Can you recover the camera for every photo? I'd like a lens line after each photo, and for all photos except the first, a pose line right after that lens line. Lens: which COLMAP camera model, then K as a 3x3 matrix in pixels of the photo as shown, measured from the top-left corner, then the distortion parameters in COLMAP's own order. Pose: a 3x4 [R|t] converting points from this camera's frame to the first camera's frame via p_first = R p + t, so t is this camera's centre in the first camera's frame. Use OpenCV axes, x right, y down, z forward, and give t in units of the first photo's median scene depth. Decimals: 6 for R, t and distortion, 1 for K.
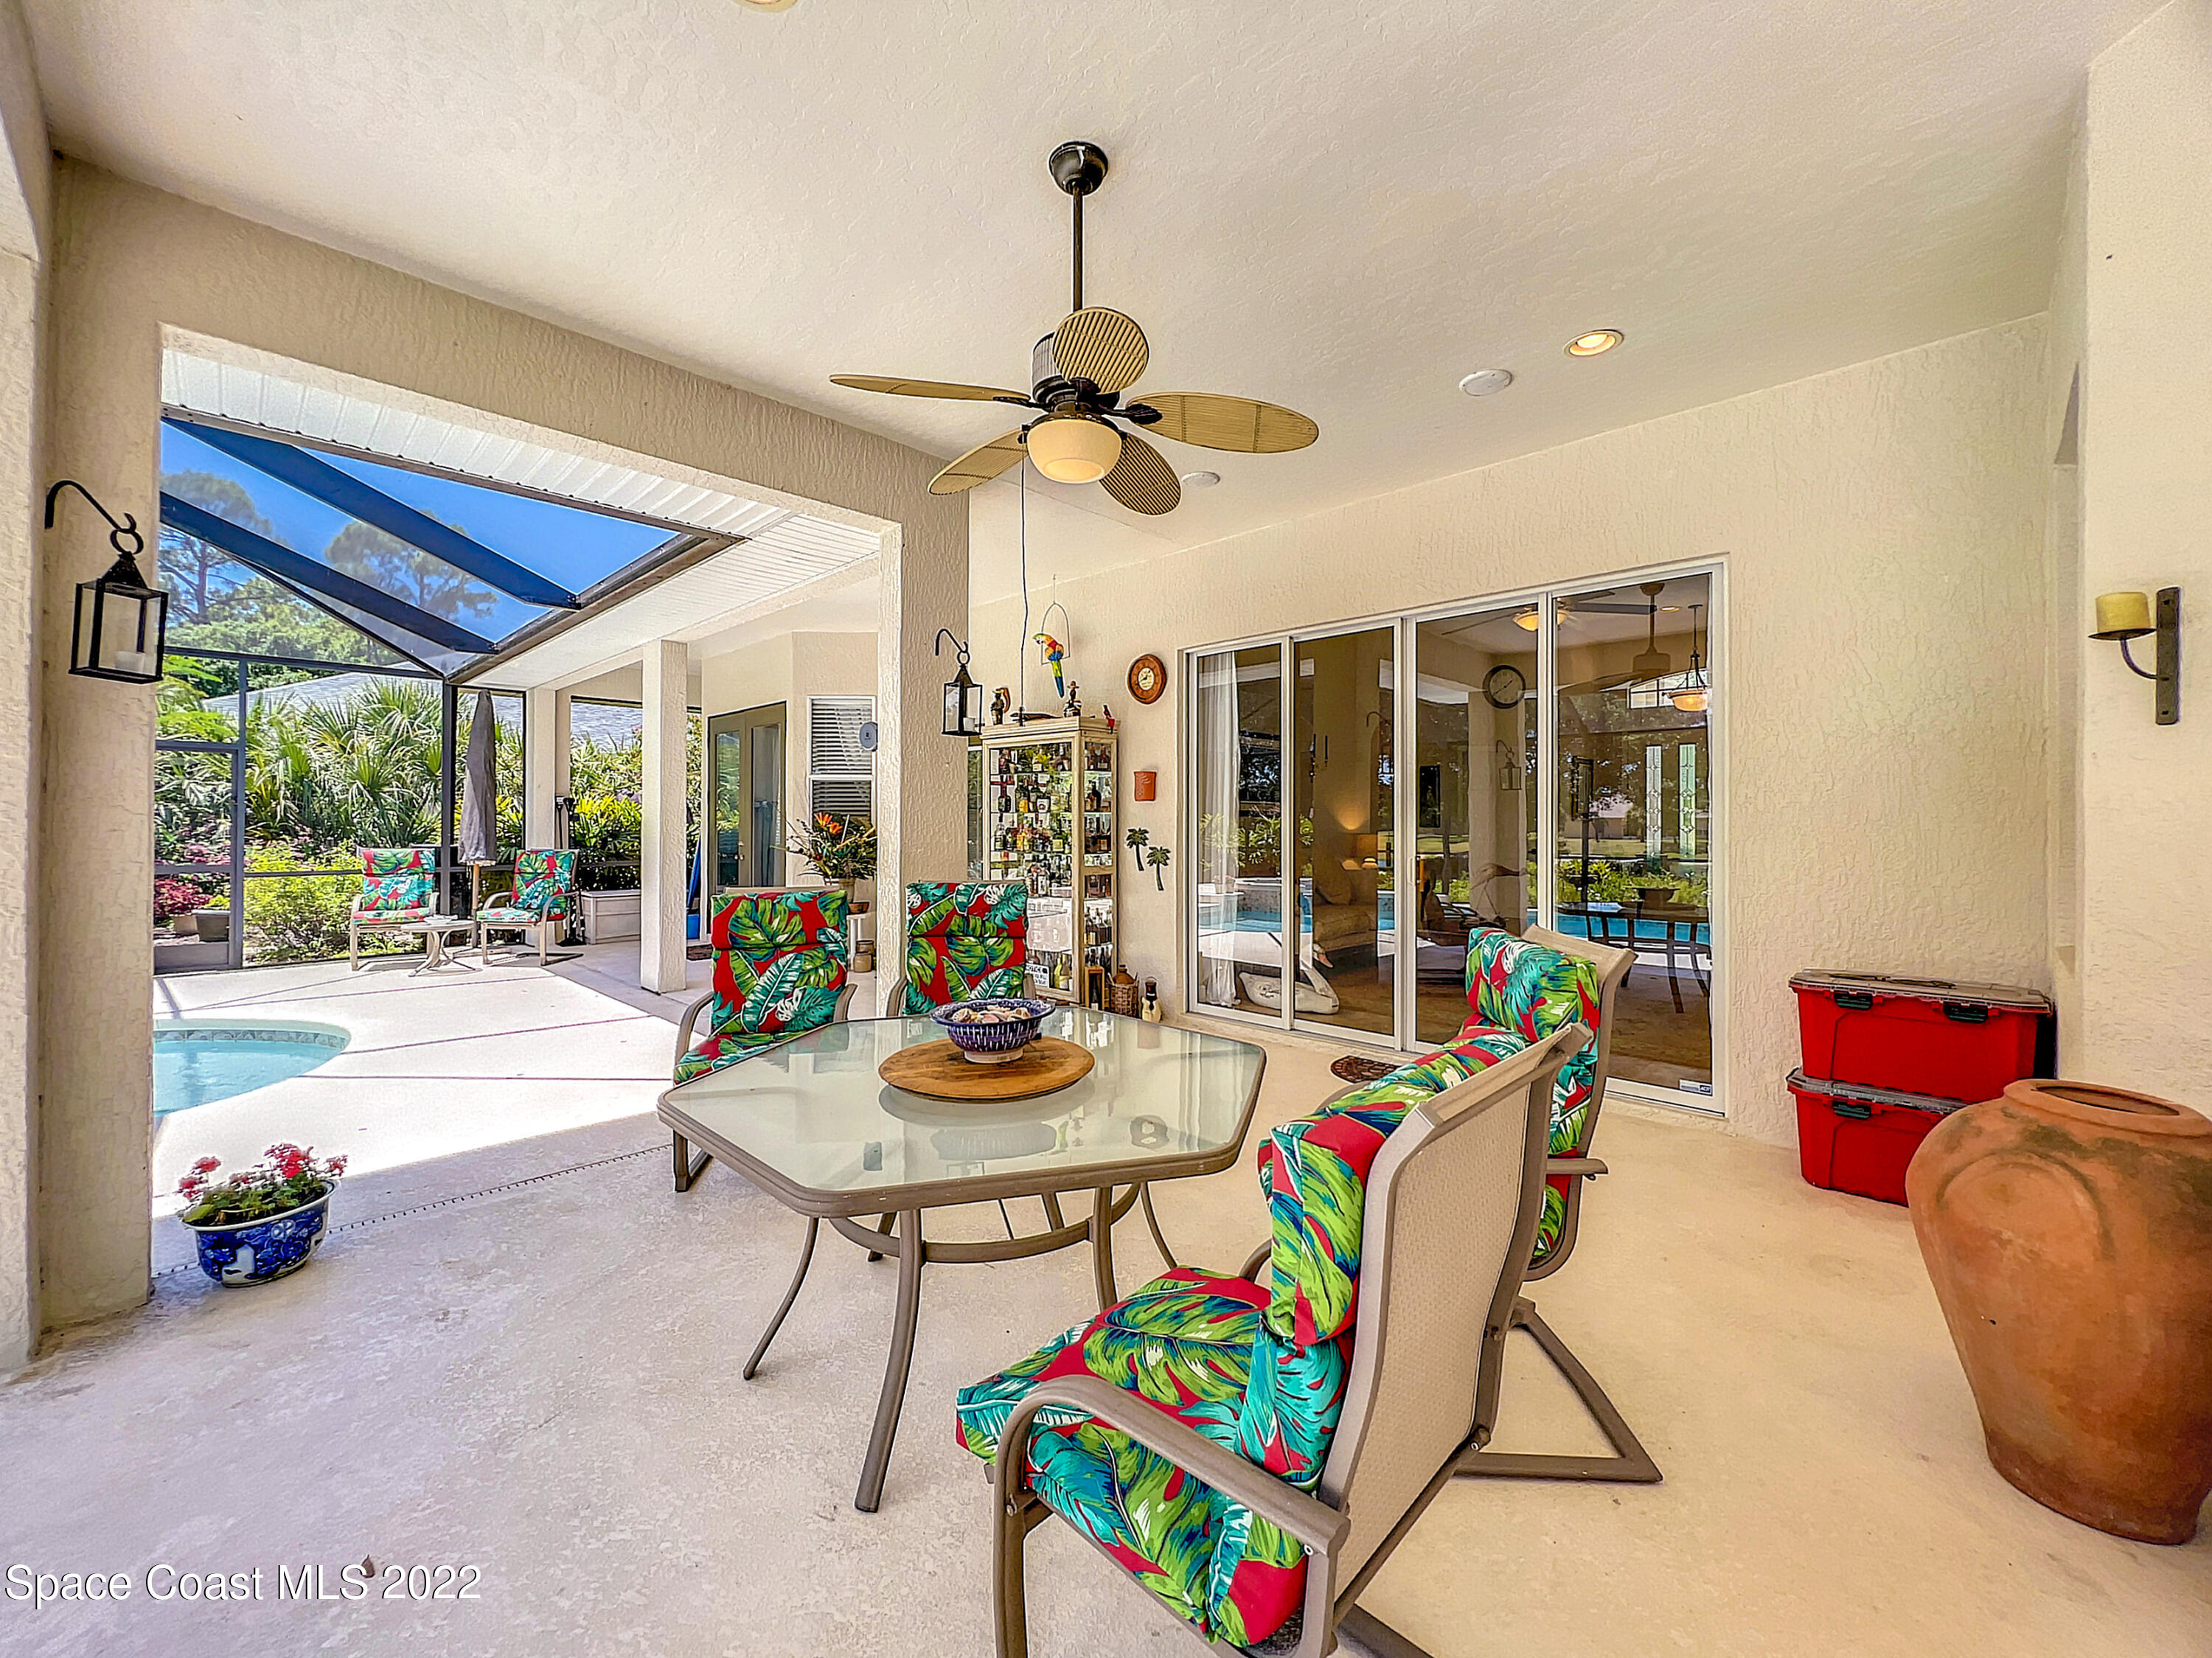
lens RADIAL K [[895.9, 0, 1093.2], [0, 895.9, 826.0], [0, 0, 1]] dist [-0.000173, -0.000117]
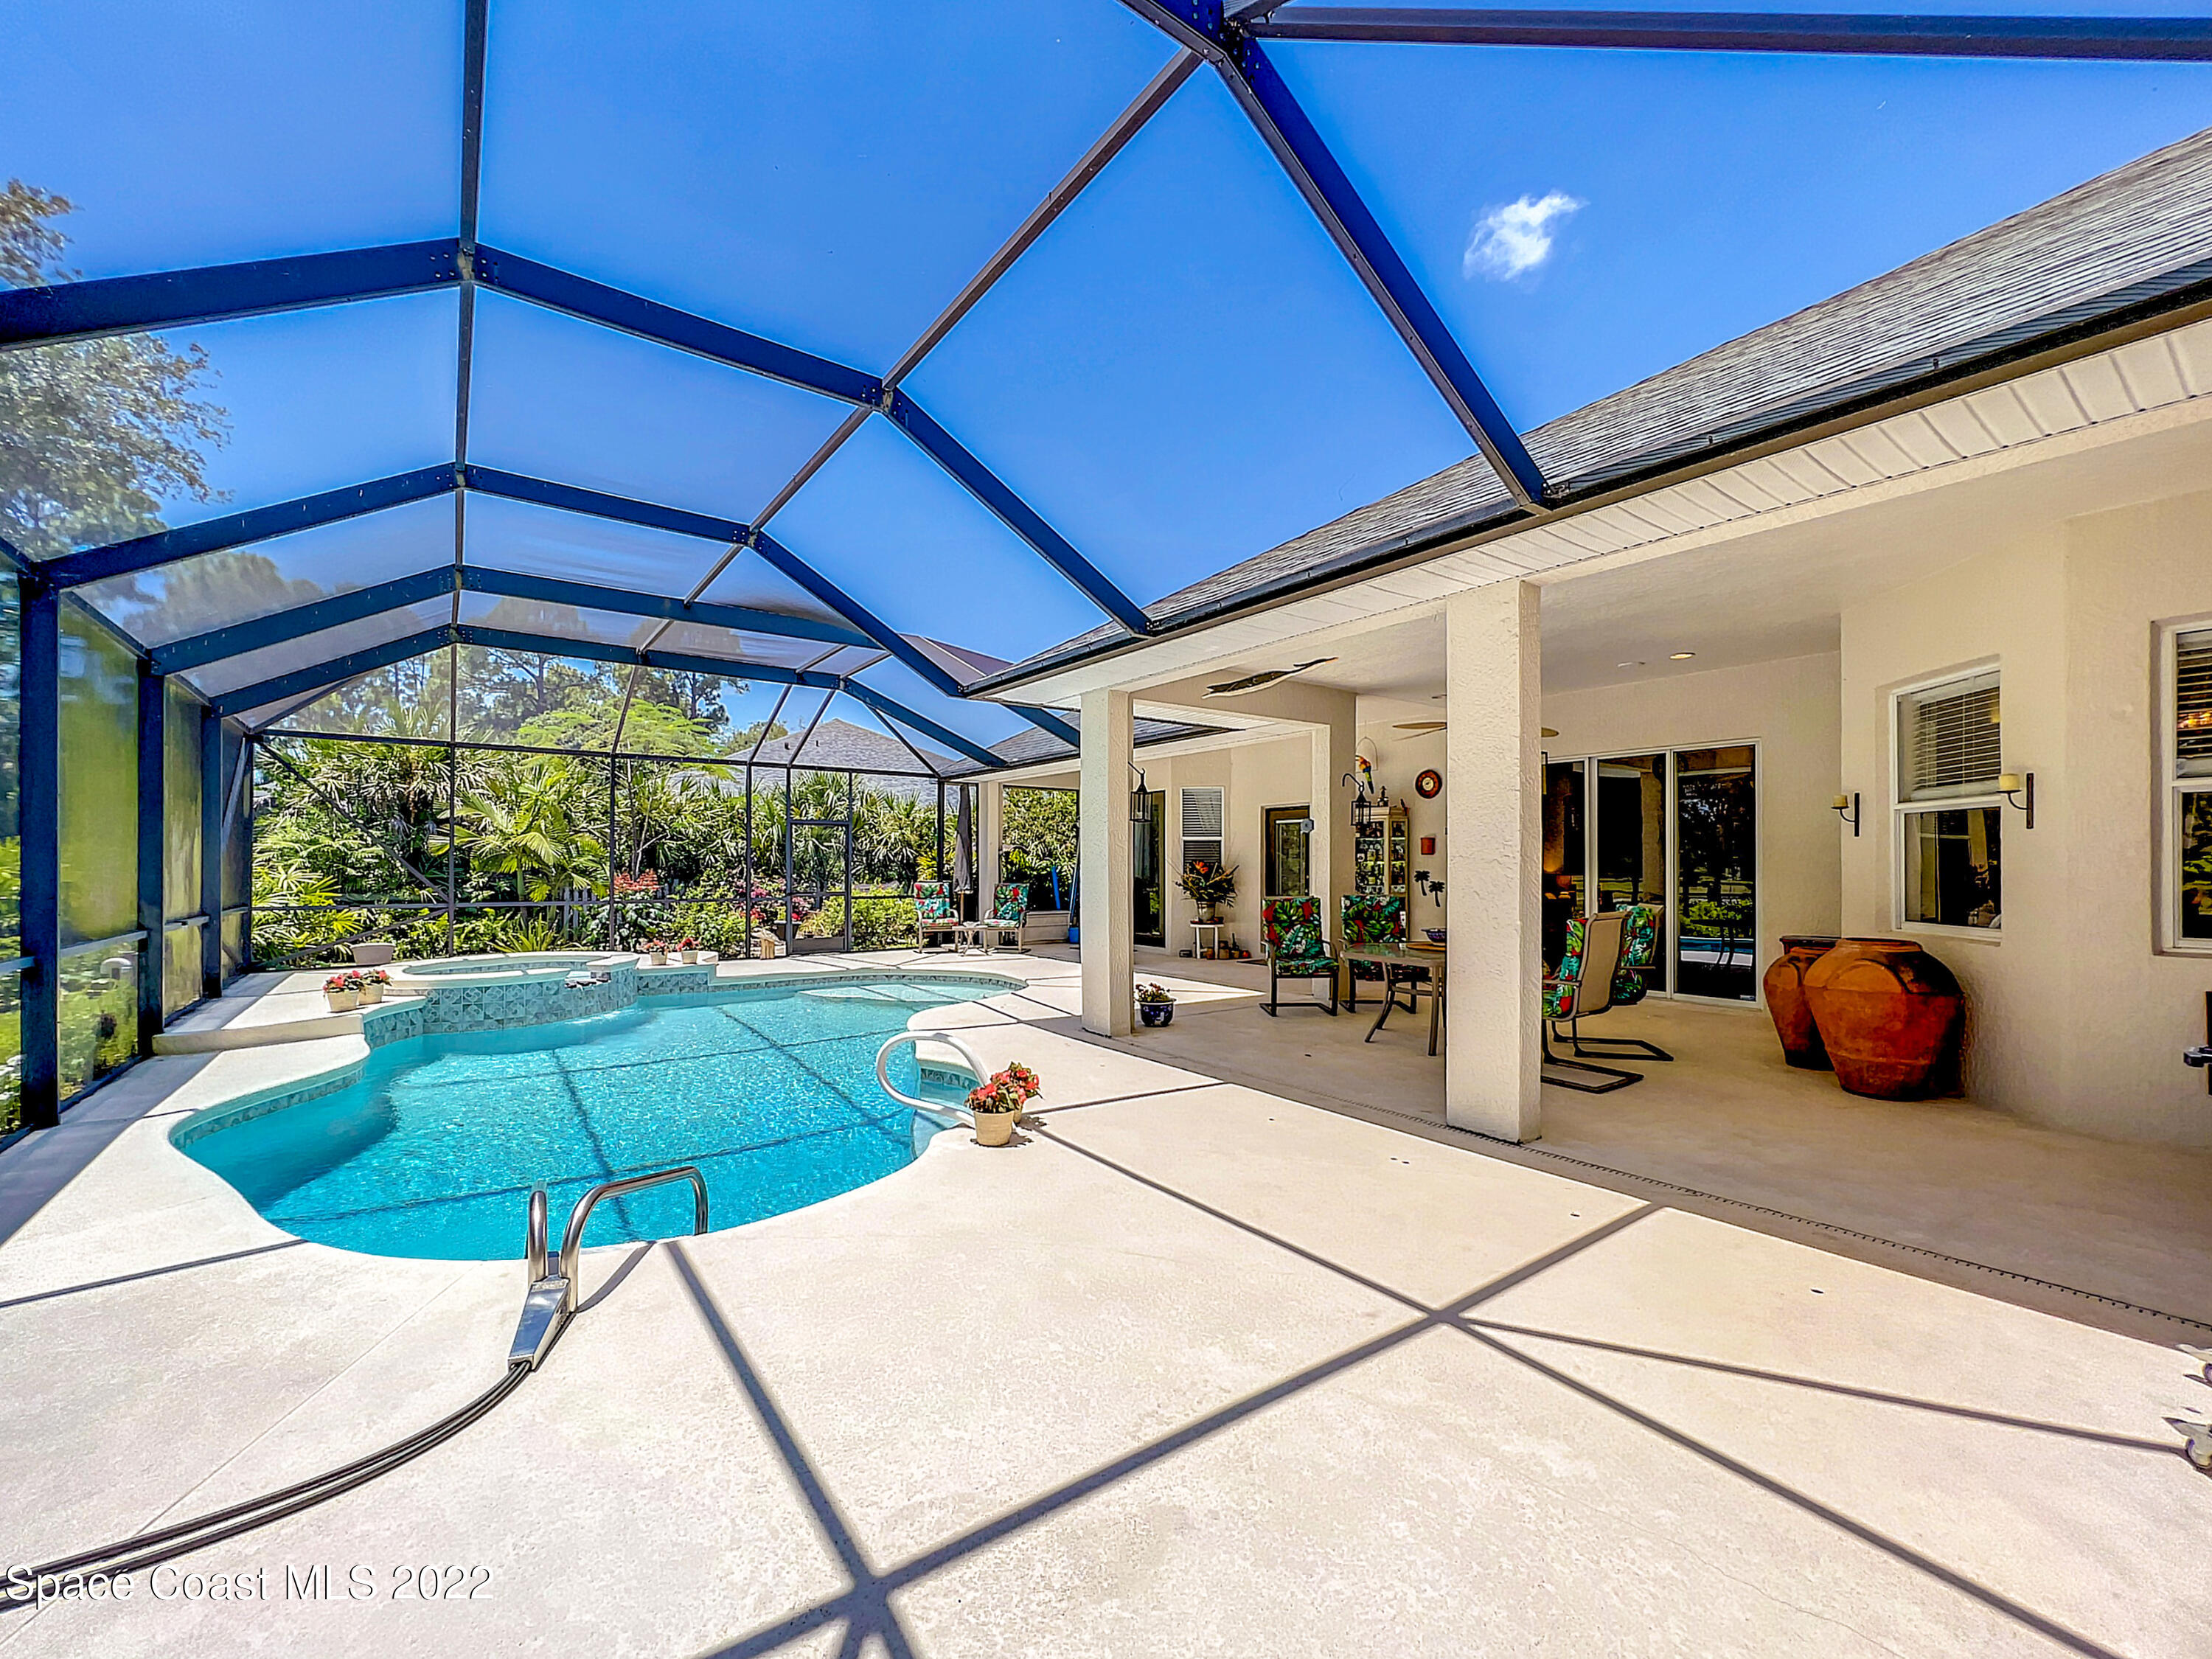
lens RADIAL K [[898.2, 0, 1067.3], [0, 898.2, 853.5], [0, 0, 1]] dist [0.000082, -0.000020]
pose [[0.980916, -0.003166, -0.194408, -0.285120], [-0.000295, 0.999842, -0.017773, 0.000967], [0.194433, 0.017491, 0.980760, -0.827742]]
